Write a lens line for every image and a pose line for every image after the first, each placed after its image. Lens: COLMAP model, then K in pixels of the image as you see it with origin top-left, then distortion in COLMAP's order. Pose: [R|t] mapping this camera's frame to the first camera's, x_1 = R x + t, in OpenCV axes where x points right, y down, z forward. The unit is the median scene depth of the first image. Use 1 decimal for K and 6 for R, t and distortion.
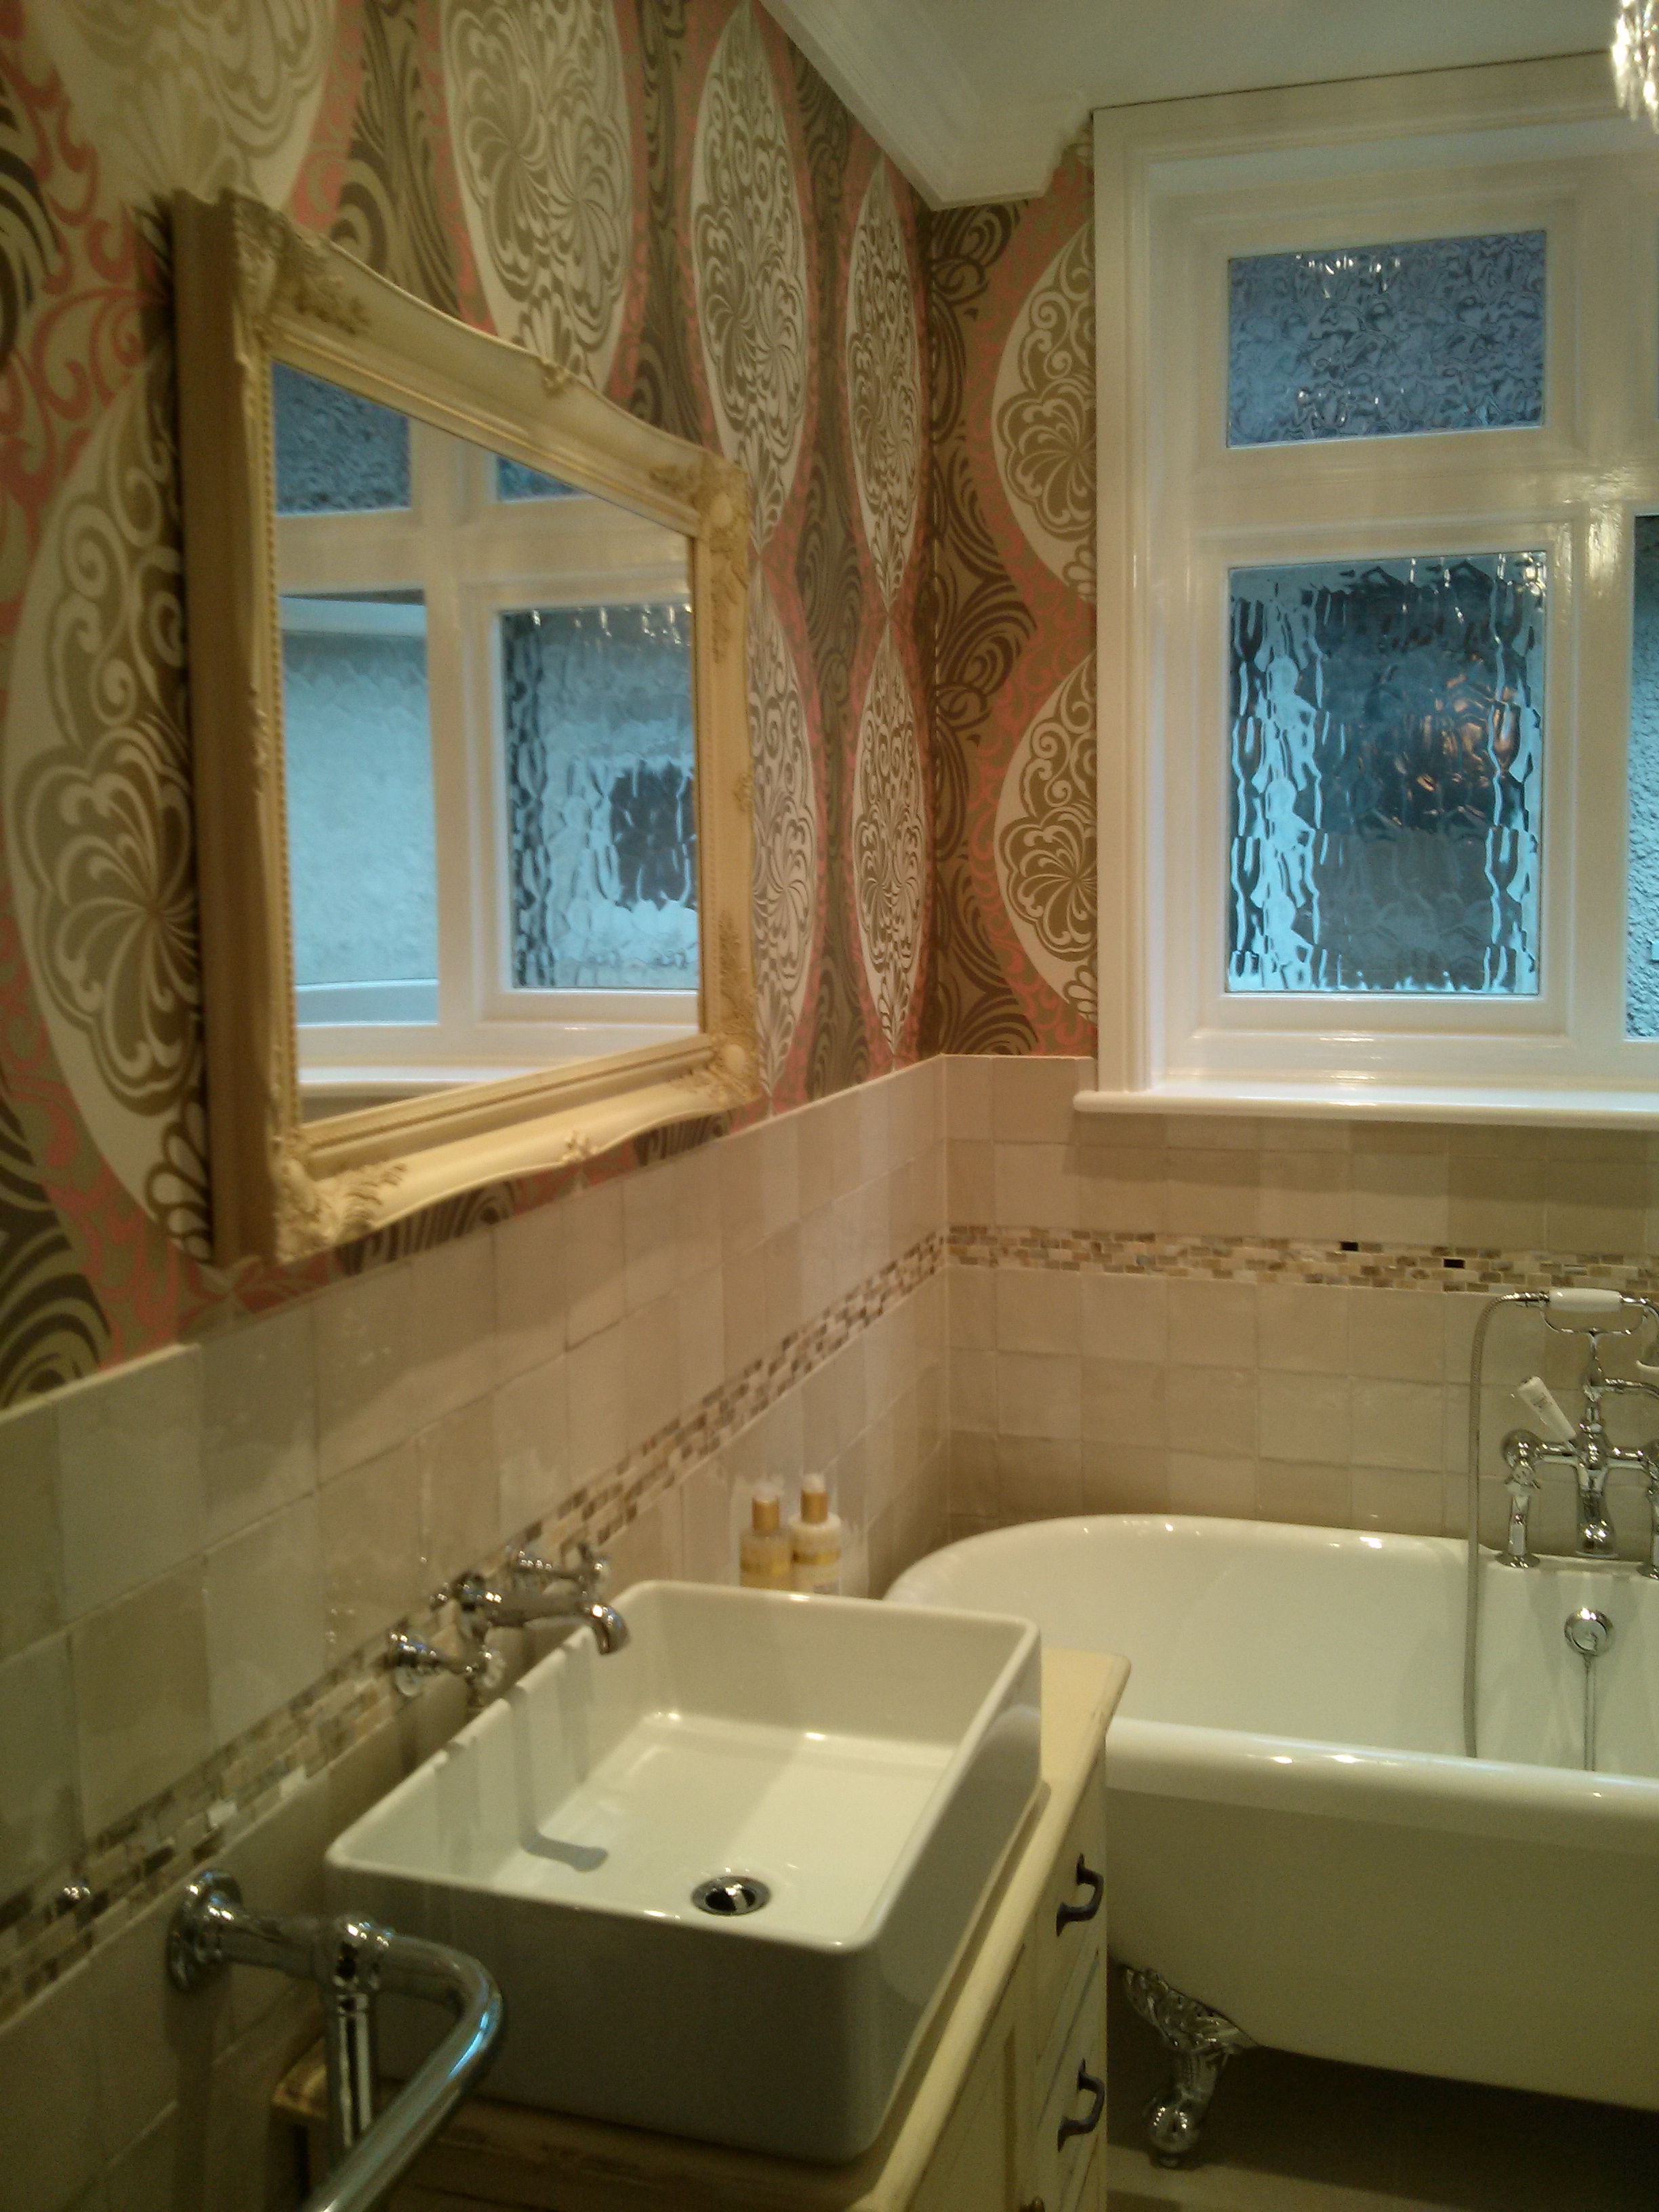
lens RADIAL K [[1872.9, 0, 833.2], [0, 1872.9, 1091.7], [0, 0, 1]] dist [0.135604, -0.290317]
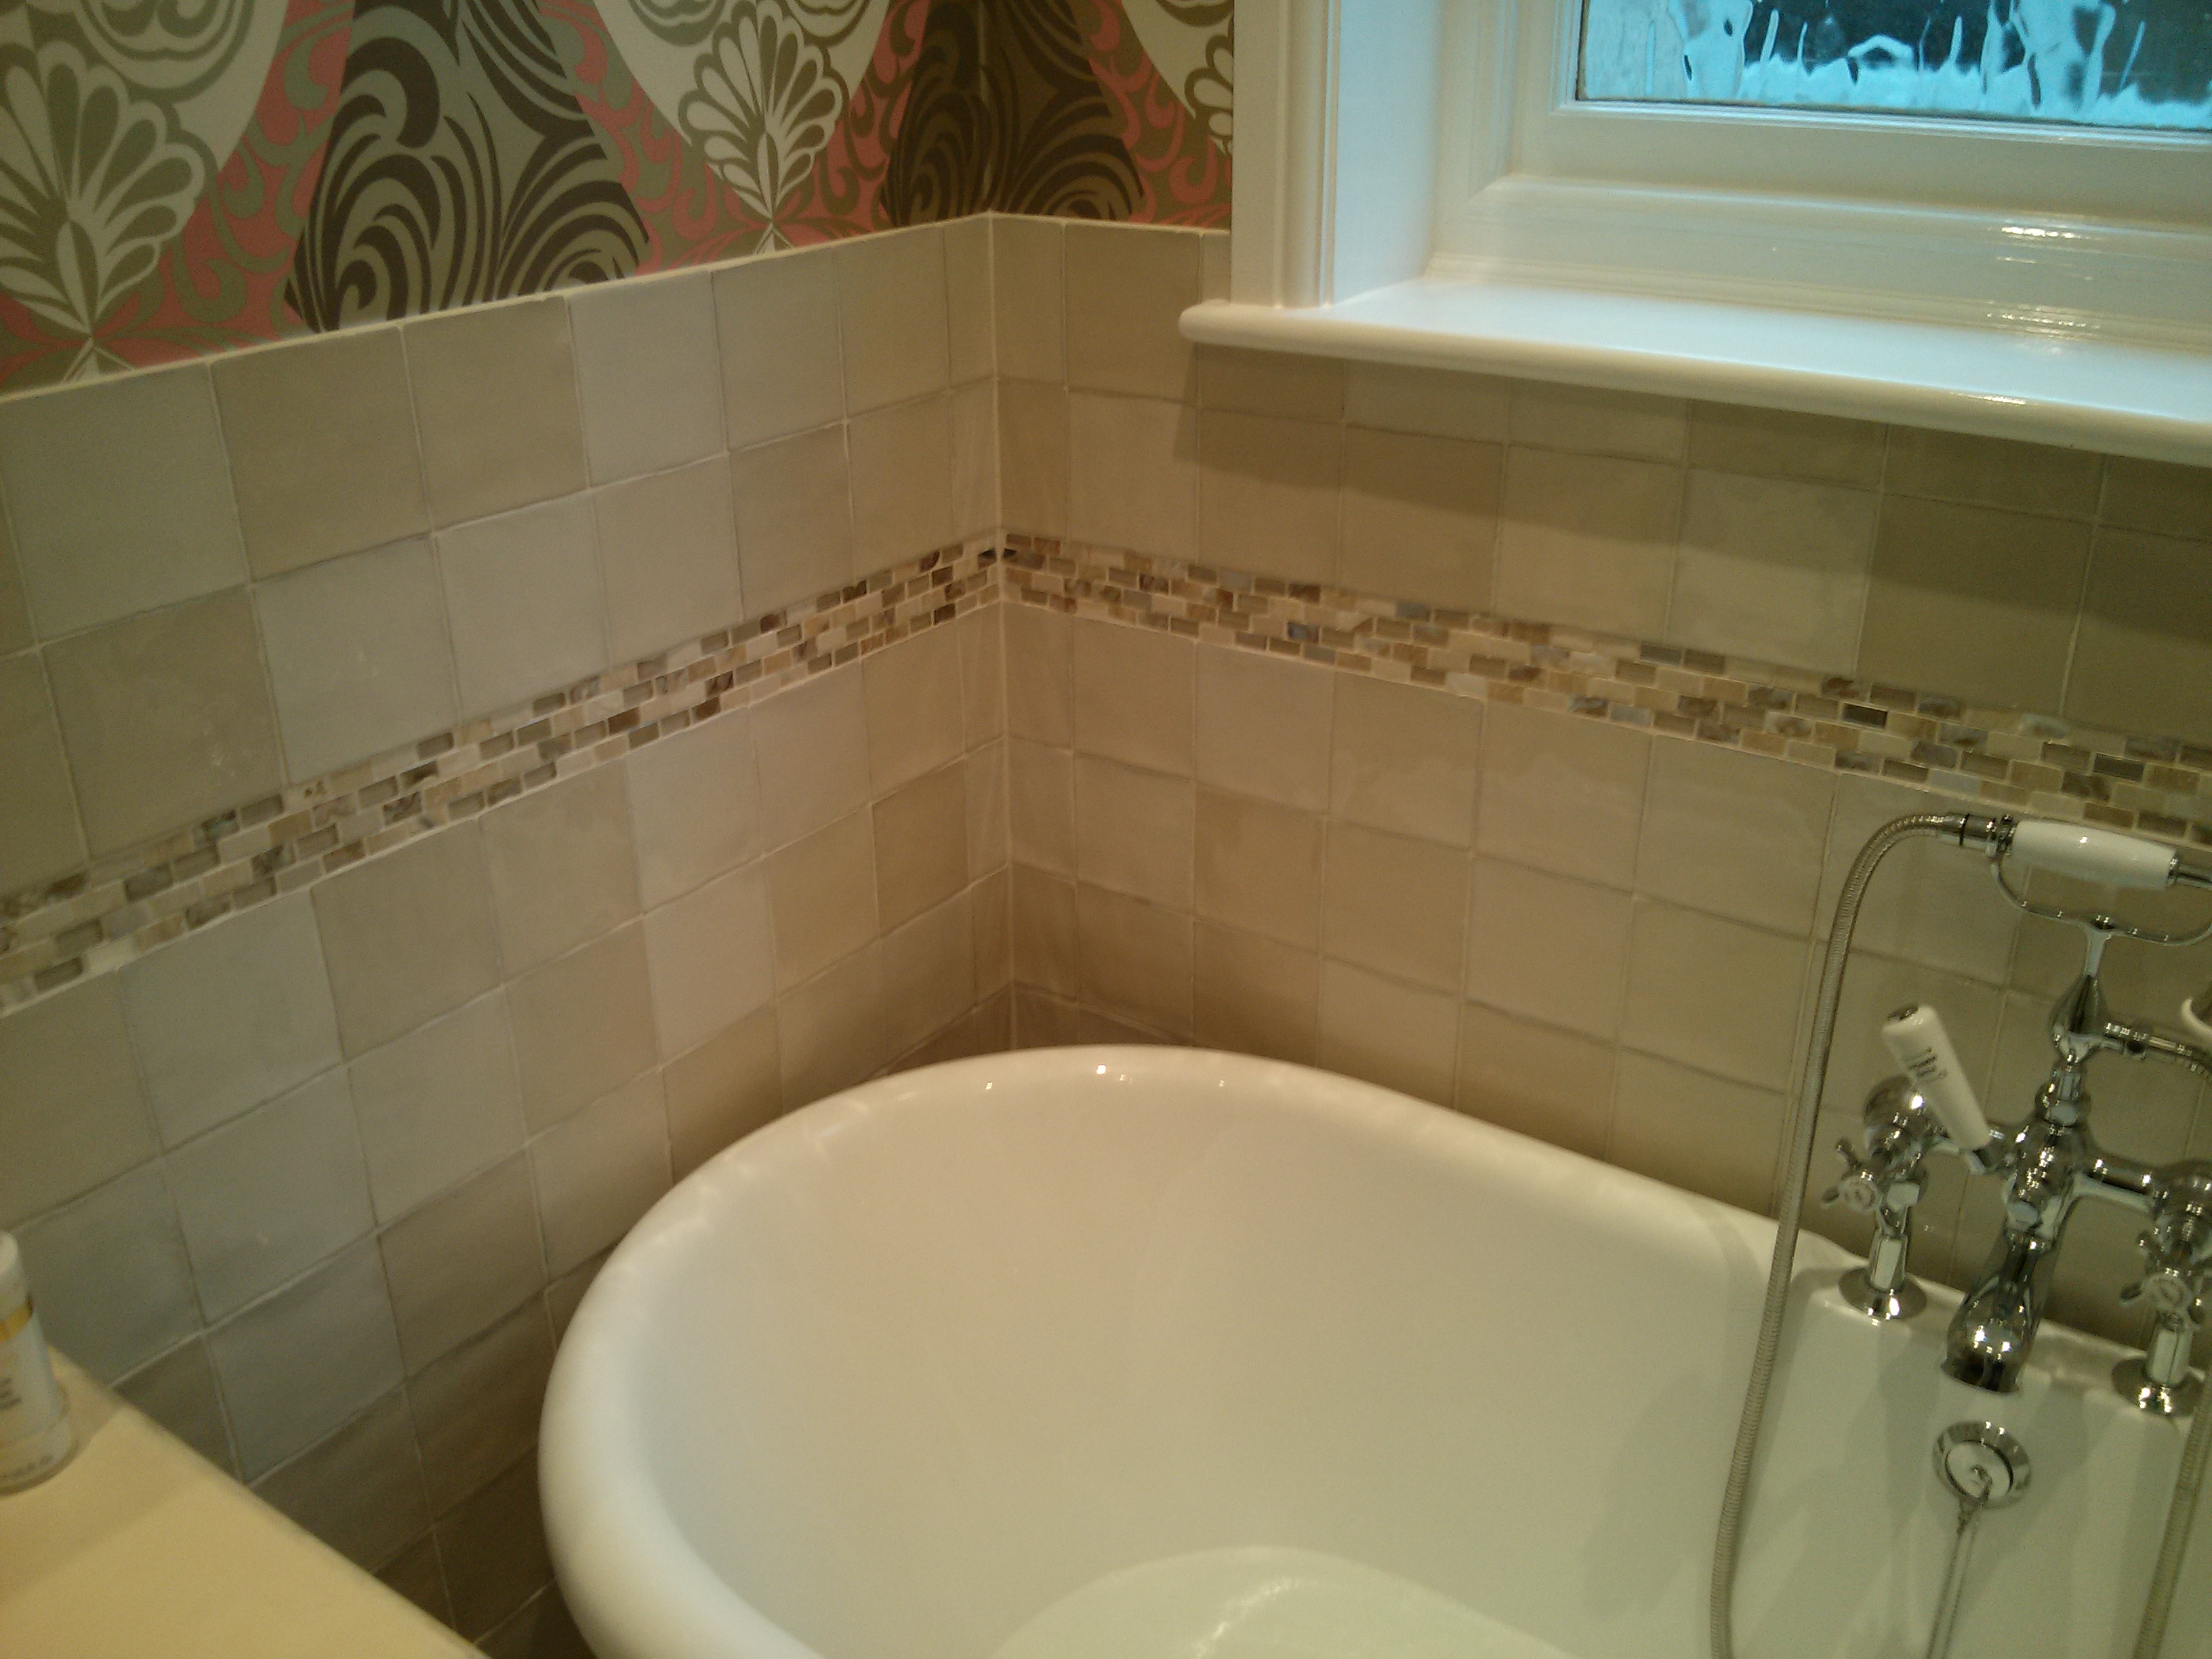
lens RADIAL K [[1872.9, 0, 1097.1], [0, 1872.9, 816.6], [0, 0, 1]] dist [0.135604, -0.290317]
pose [[0.952586, 0.124885, -0.277460, 0.268915], [-0.032451, 0.948385, 0.315458, -0.029064], [0.302535, -0.291497, 0.907470, 0.479692]]
